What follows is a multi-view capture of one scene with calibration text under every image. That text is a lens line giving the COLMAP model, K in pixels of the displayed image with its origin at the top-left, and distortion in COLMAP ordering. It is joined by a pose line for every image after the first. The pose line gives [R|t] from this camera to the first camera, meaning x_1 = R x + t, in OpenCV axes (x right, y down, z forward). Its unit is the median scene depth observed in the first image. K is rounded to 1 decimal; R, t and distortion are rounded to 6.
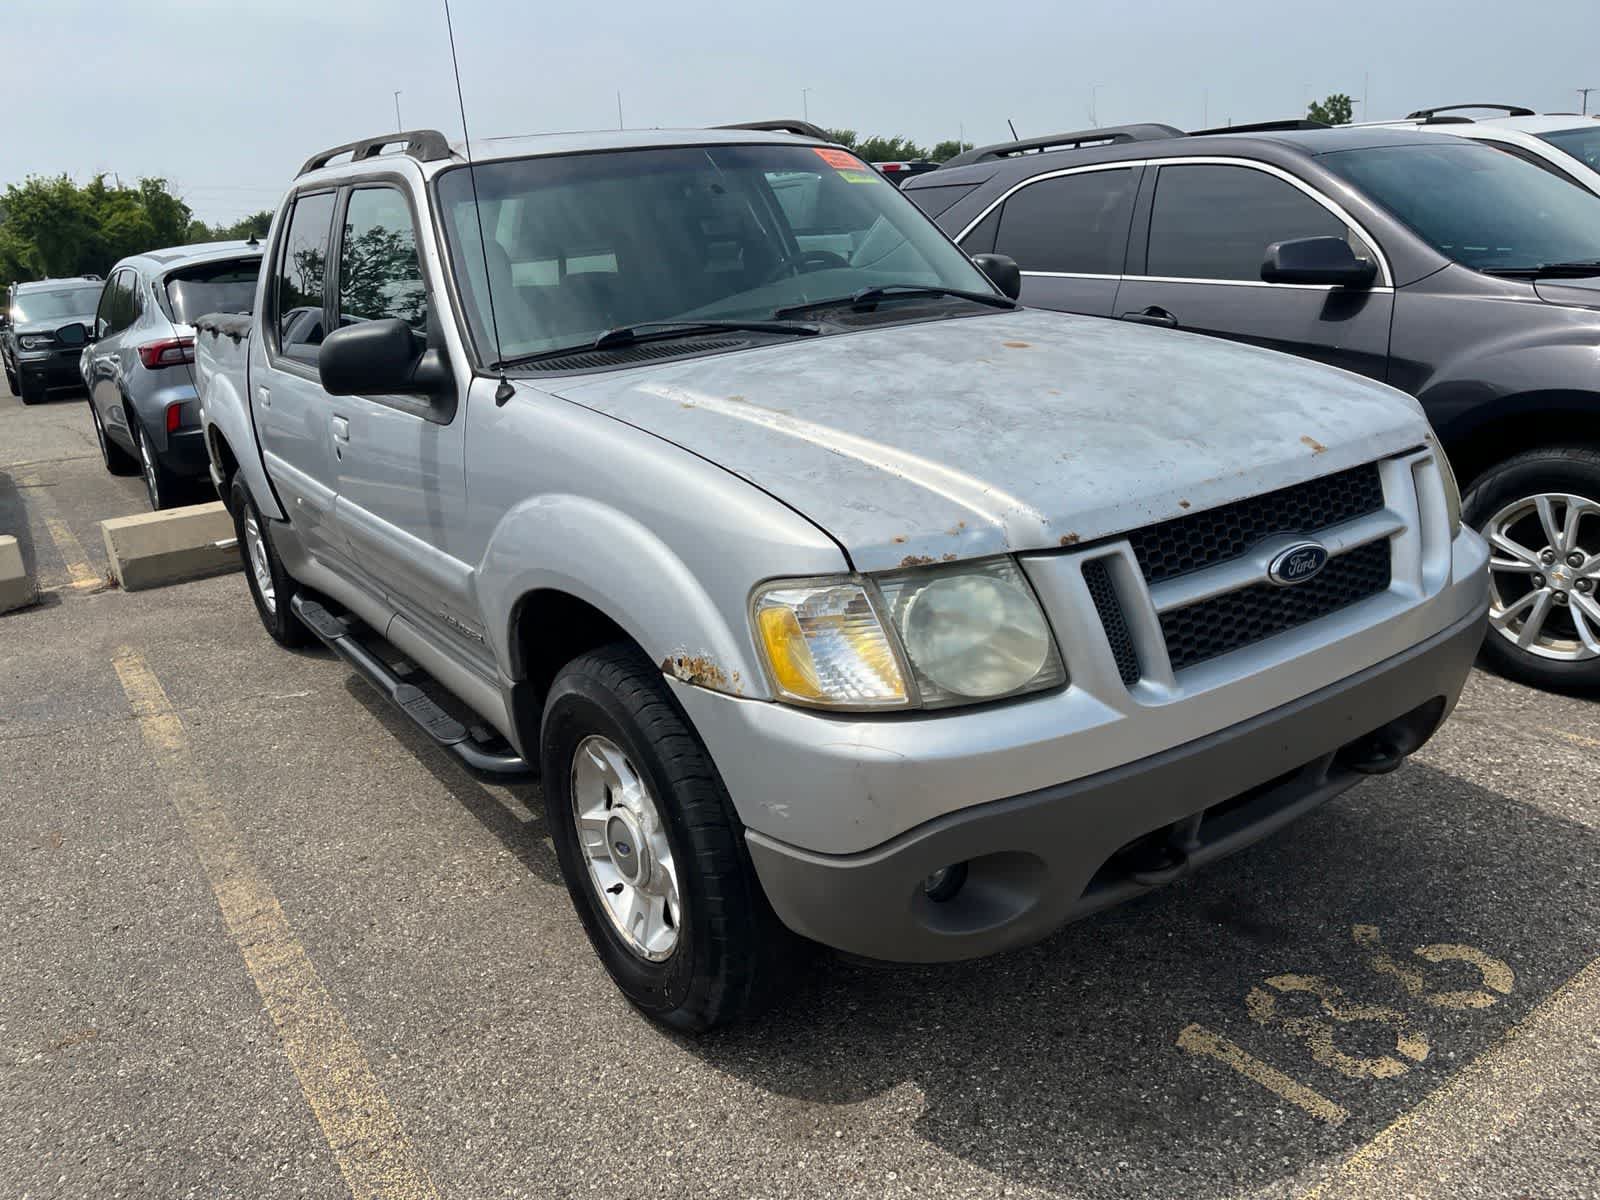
lens RADIAL K [[1210.2, 0, 775.7], [0, 1210.2, 599.8], [0, 0, 1]] dist [0.070384, -0.102996]
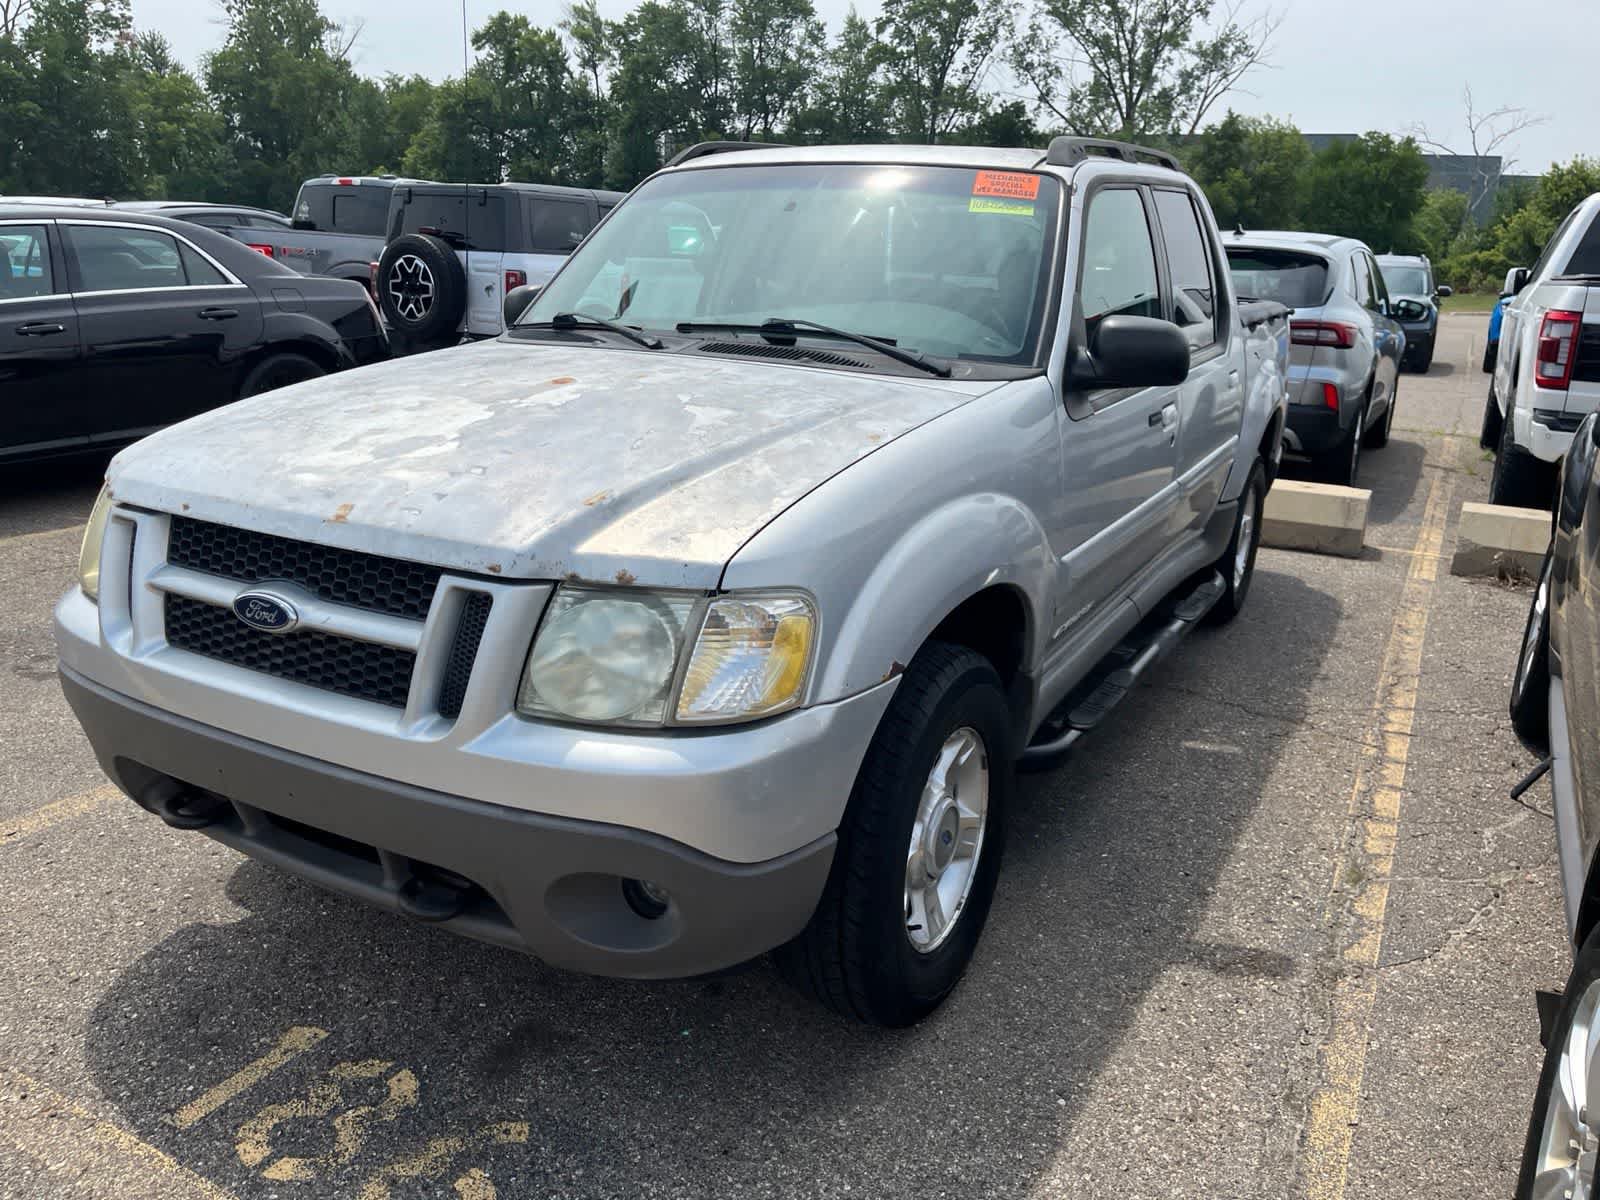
lens RADIAL K [[1210.2, 0, 800.5], [0, 1210.2, 616.3], [0, 0, 1]] dist [0.070384, -0.102996]
pose [[0.456640, 0.351019, -0.817475, 1.160292], [-0.326432, 0.920890, 0.213080, -0.306378], [0.827600, 0.169549, 0.535099, 0.667059]]
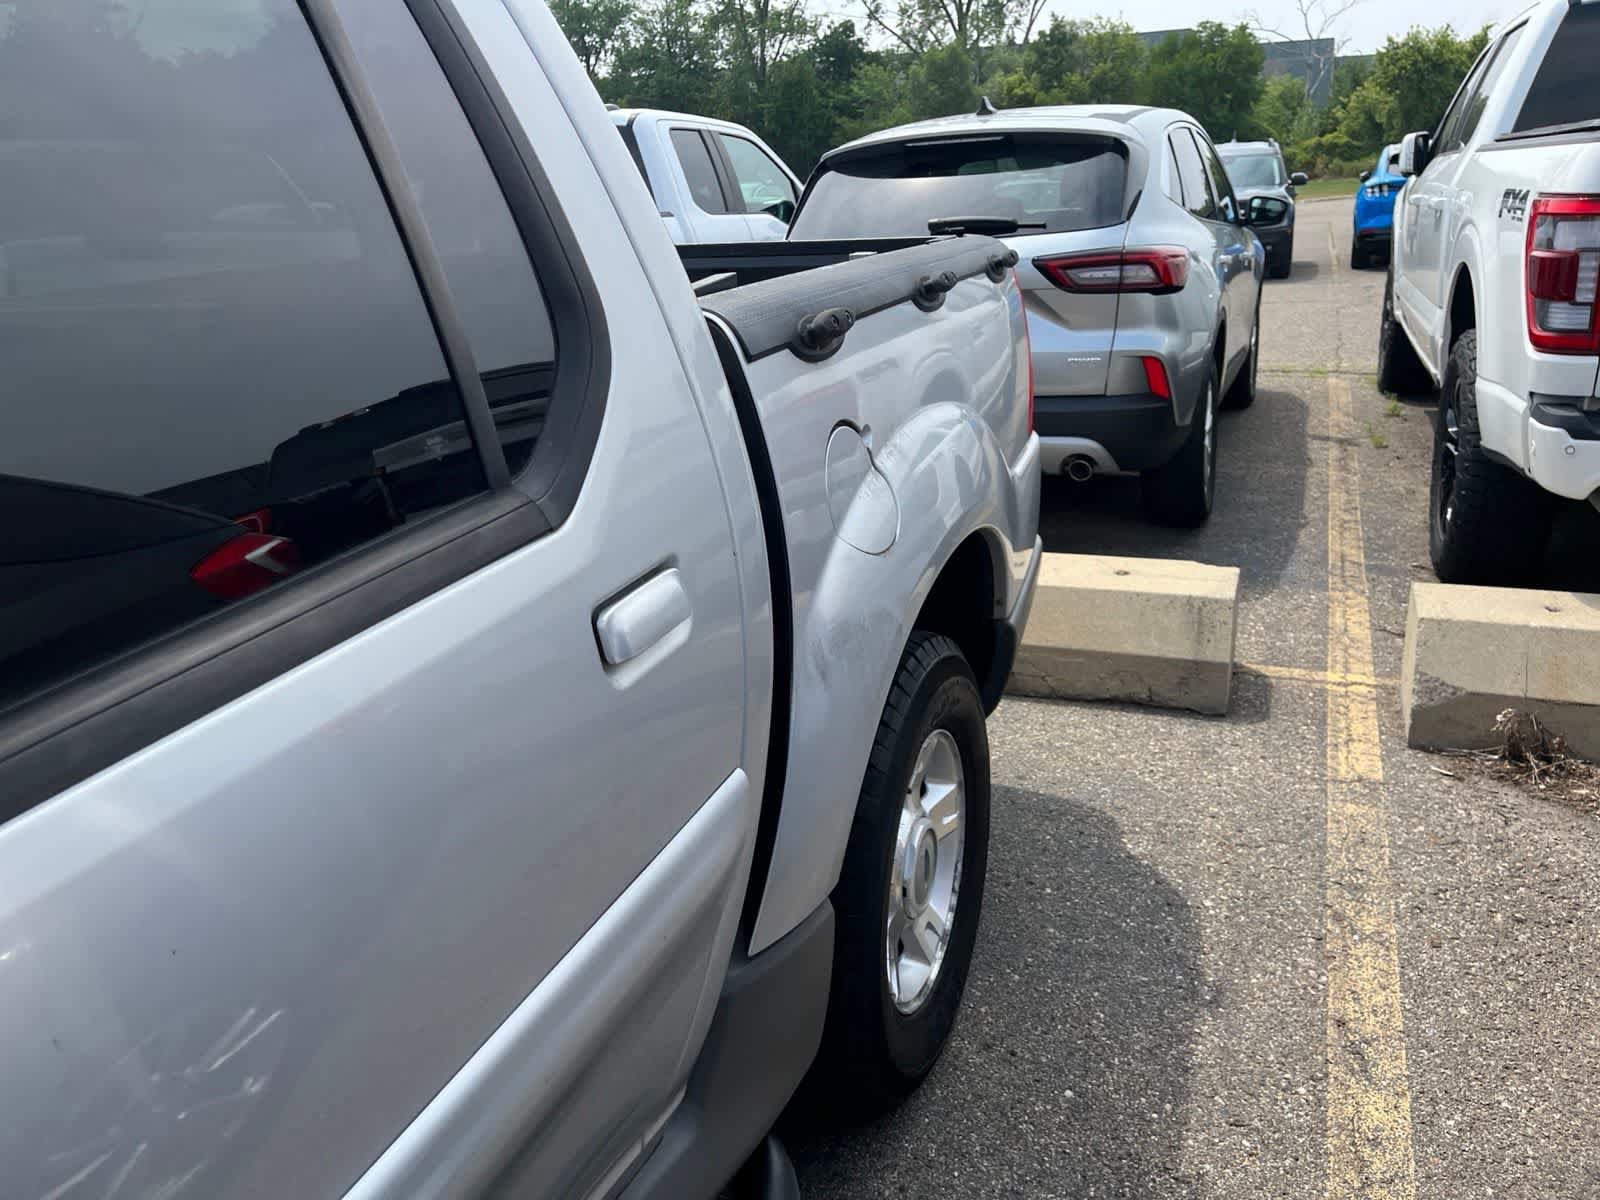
lens RADIAL K [[1210.2, 0, 789.7], [0, 1210.2, 590.3], [0, 0, 1]] dist [0.070384, -0.102996]
pose [[0.550681, 0.313925, -0.773435, 0.241442], [-0.235784, 0.947351, 0.216637, -0.561997], [0.800723, 0.063066, 0.595706, 1.855856]]
